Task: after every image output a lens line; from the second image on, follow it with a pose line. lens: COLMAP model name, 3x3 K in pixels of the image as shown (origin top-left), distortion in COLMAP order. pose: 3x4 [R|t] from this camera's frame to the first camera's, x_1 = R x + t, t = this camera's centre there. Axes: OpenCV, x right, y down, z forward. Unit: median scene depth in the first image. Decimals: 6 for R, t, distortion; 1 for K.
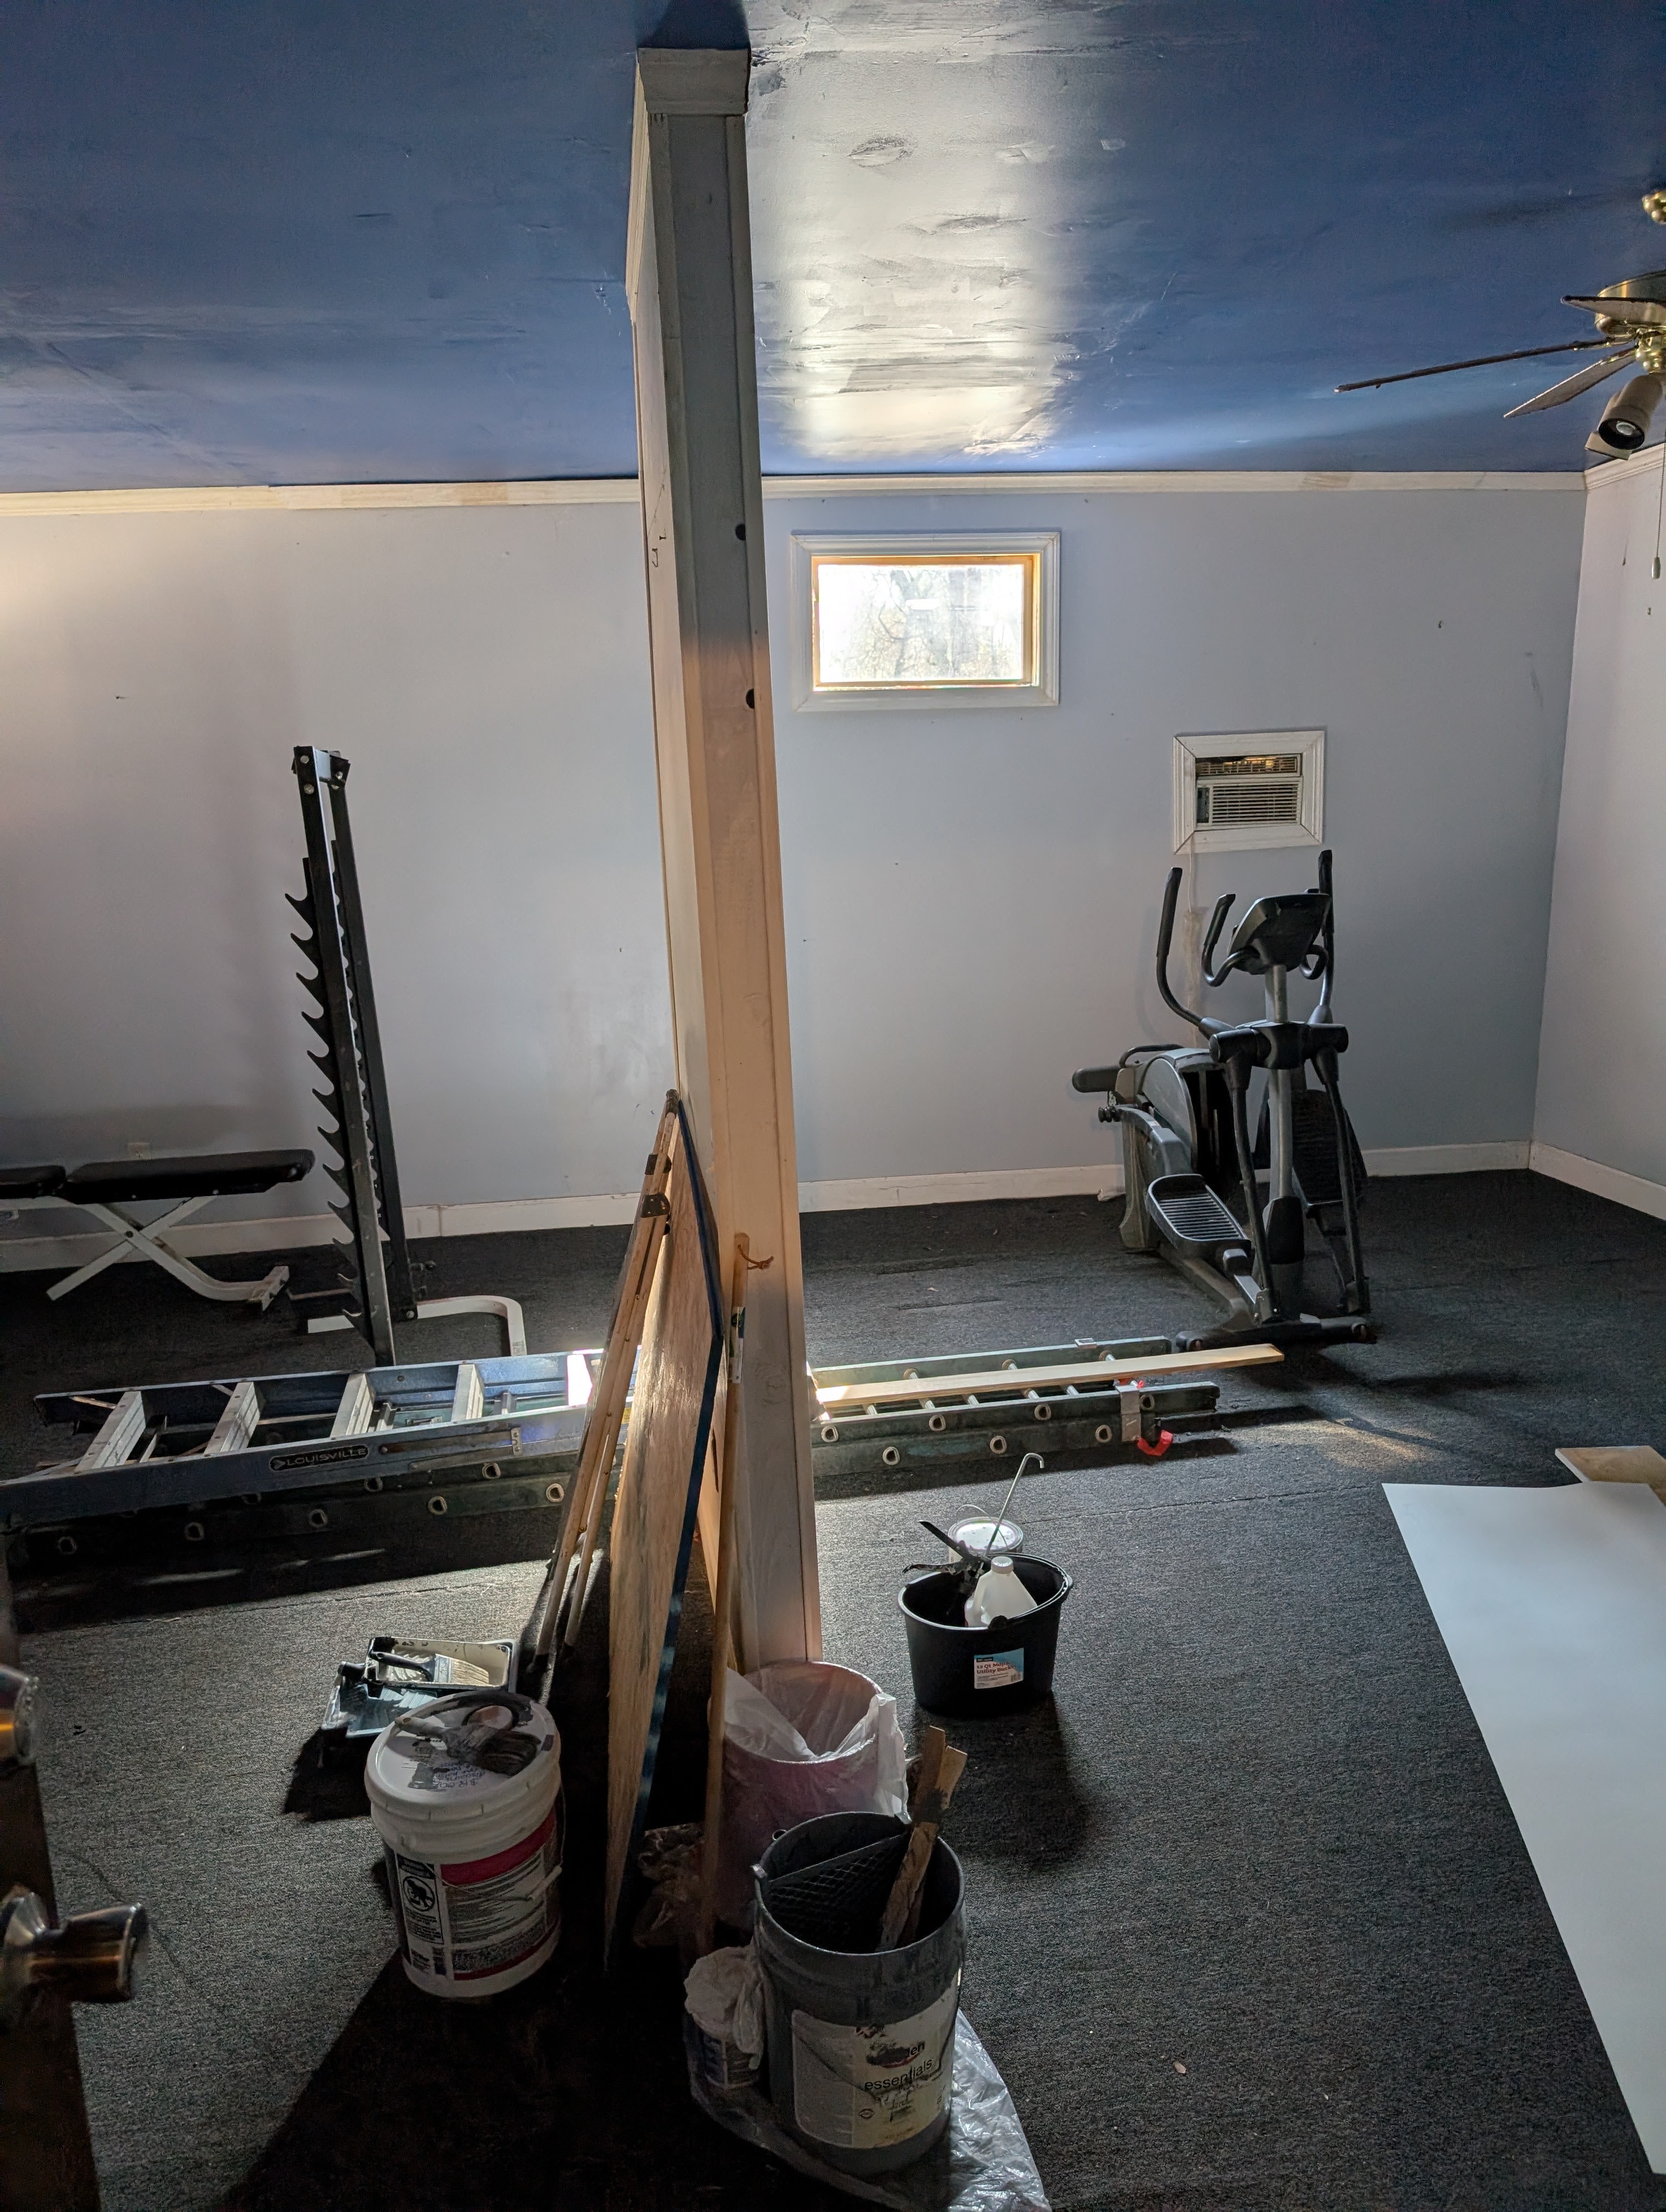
lens RADIAL K [[1588.2, 0, 834.0], [0, 1588.2, 1102.3], [0, 0, 1]] dist [0.023027, -0.016657]
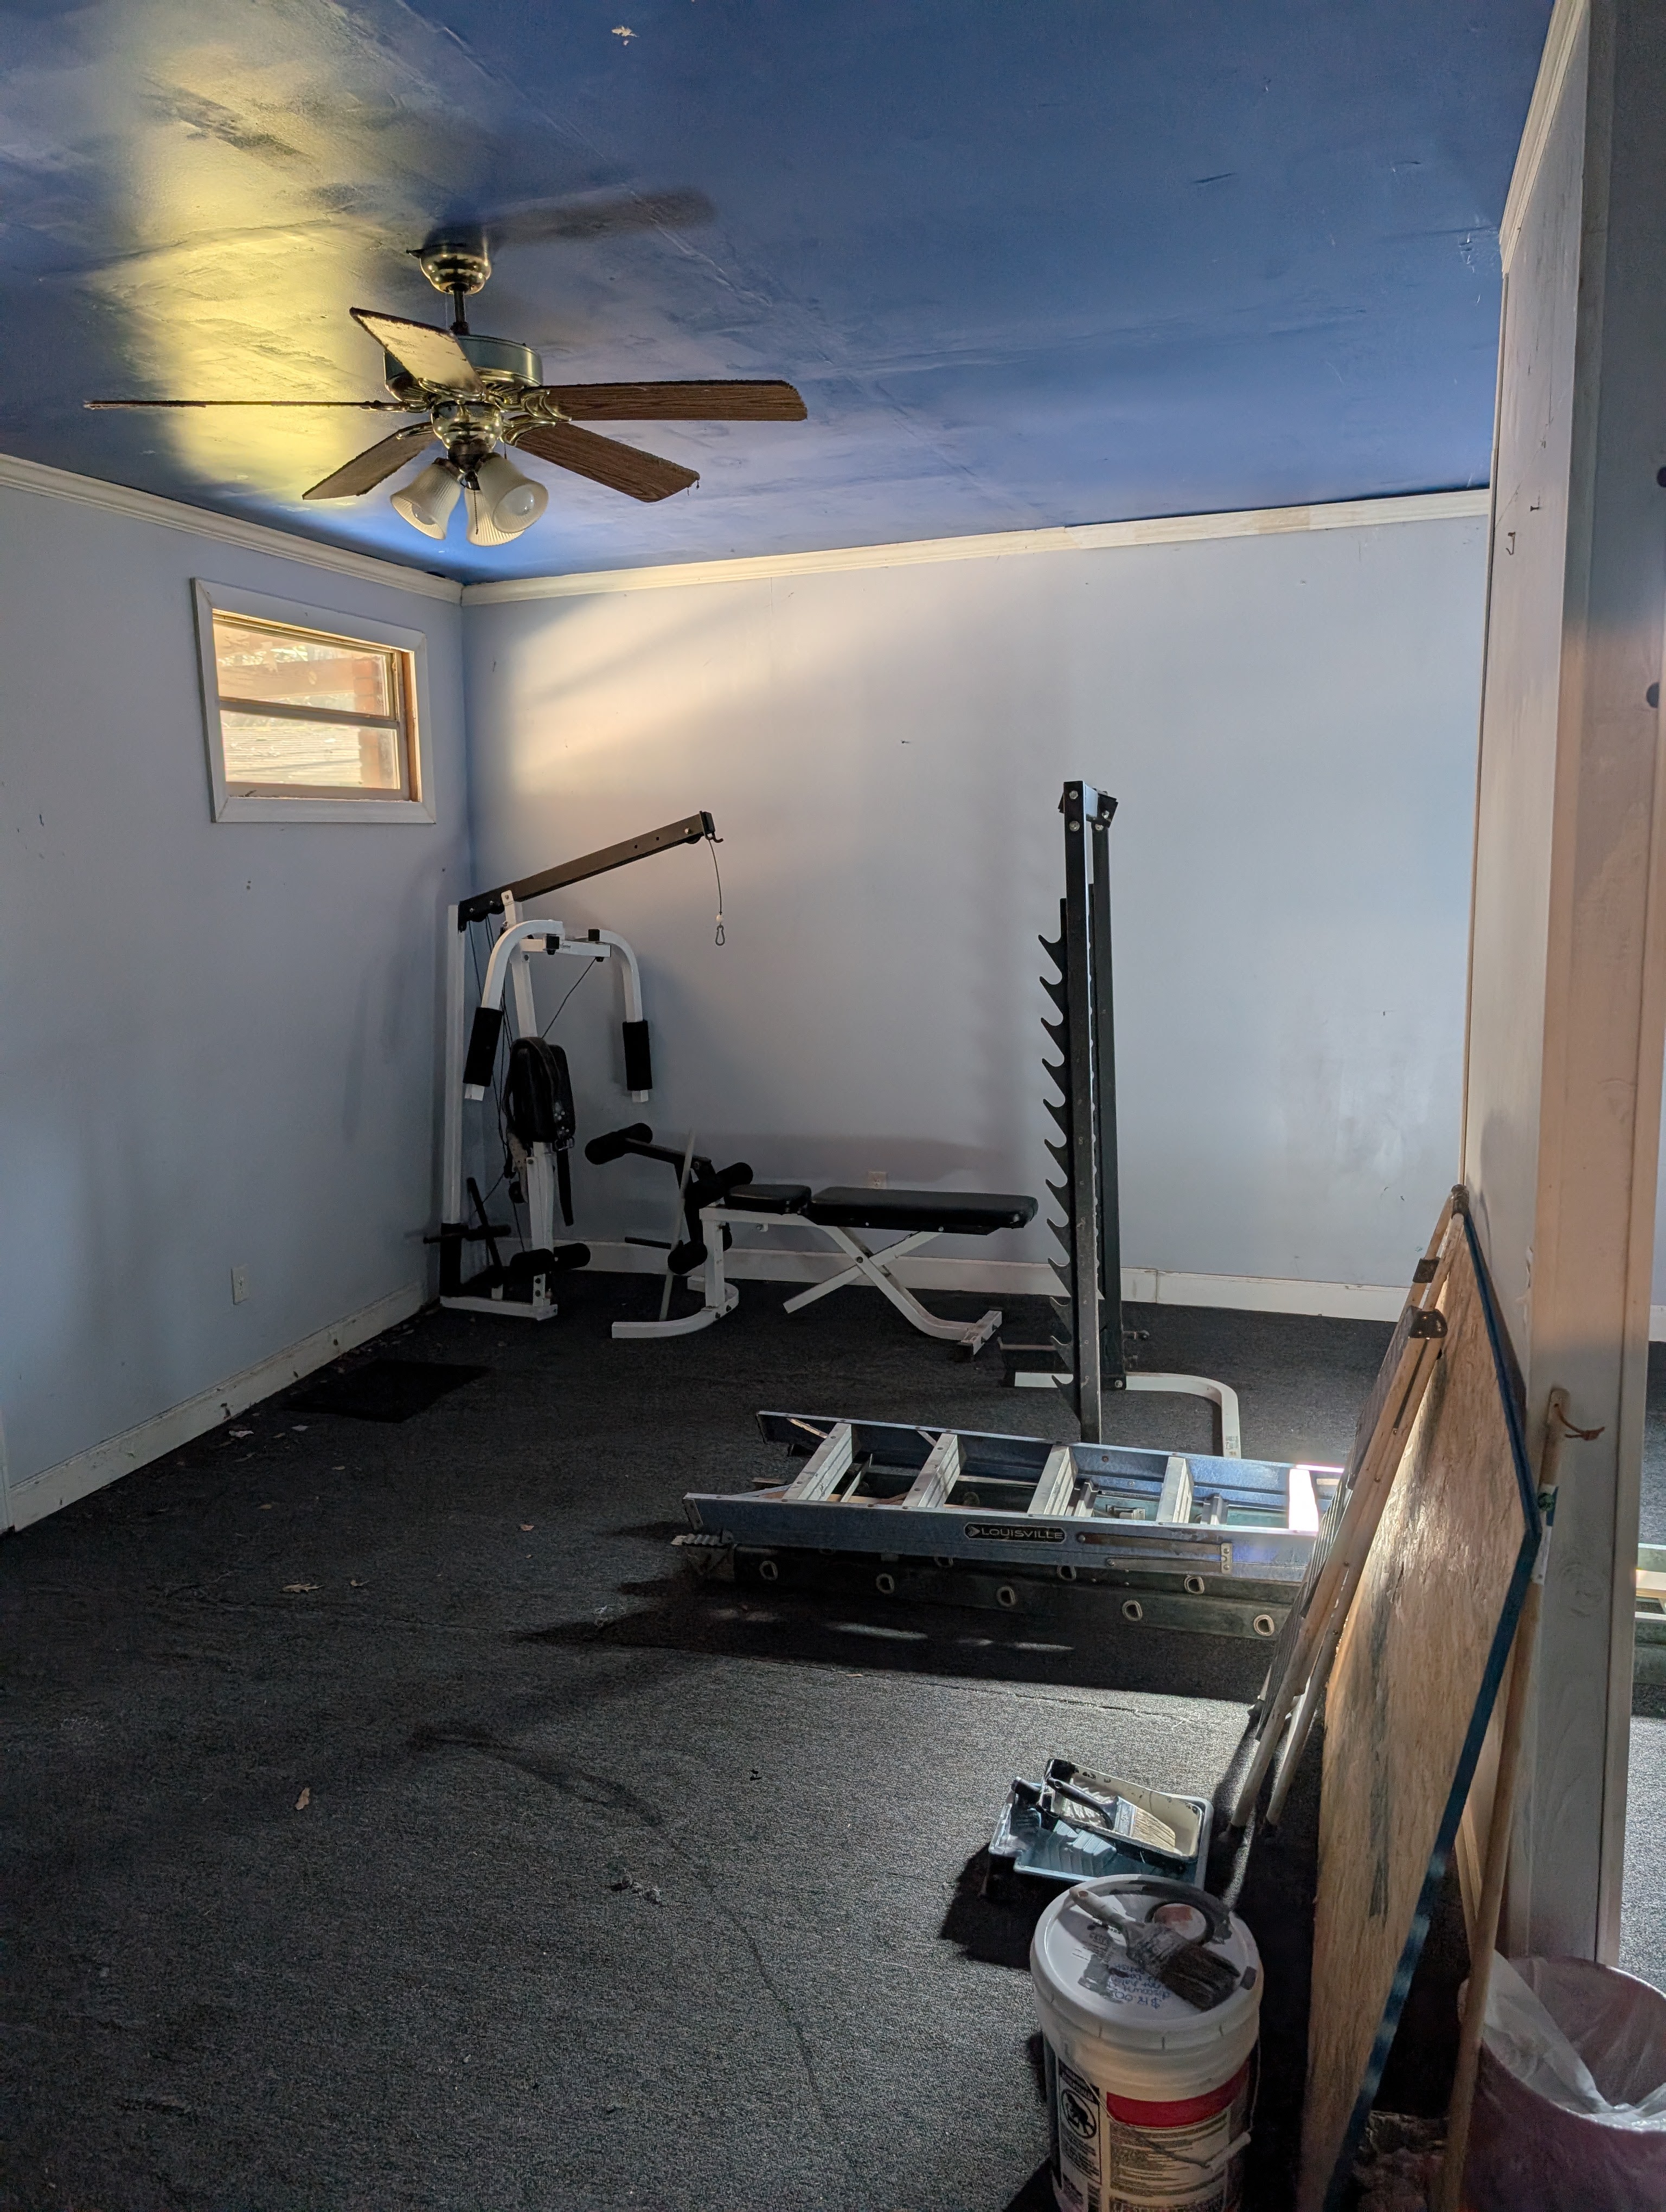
lens RADIAL K [[1588.2, 0, 831.5], [0, 1588.2, 1109.7], [0, 0, 1]] dist [0.023027, -0.016657]
pose [[0.897198, 0.088731, -0.432622, -0.041397], [-0.101720, 0.994789, -0.006922, -0.008297], [0.429753, 0.050217, 0.901549, 0.110374]]
